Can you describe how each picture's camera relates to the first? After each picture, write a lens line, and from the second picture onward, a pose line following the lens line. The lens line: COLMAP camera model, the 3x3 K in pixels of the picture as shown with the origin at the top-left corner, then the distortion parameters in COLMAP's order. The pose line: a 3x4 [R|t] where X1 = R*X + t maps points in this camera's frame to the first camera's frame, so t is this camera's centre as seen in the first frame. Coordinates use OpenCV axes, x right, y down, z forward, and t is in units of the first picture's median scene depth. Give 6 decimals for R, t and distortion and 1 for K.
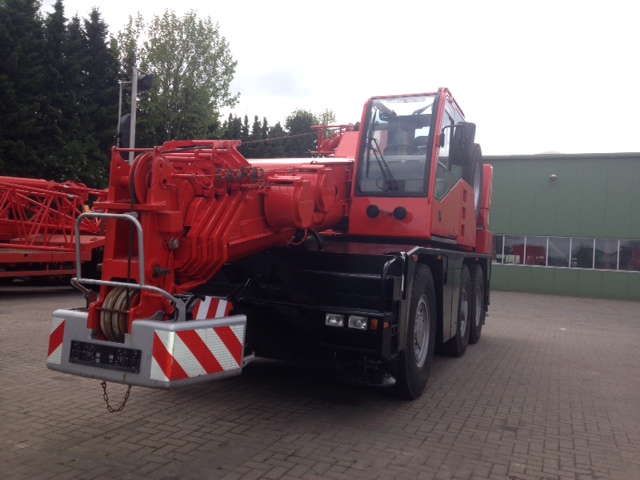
lens RADIAL K [[544.6, 0, 320.0], [0, 544.6, 240.0], [0, 0, 1]] dist [0.160872, 0.003241]
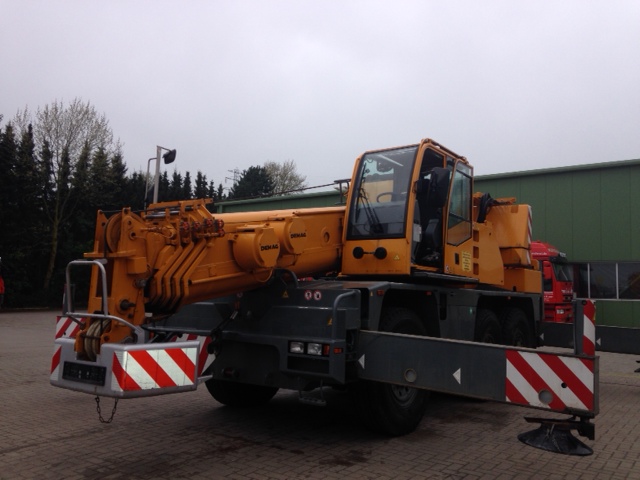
lens RADIAL K [[544.6, 0, 320.0], [0, 544.6, 240.0], [0, 0, 1]] dist [0.160872, 0.003241]
pose [[0.976797, -0.048468, -0.208609, 0.402135], [0.028631, 0.994864, -0.097083, 0.043037], [0.212243, 0.088858, 0.973169, -0.157481]]
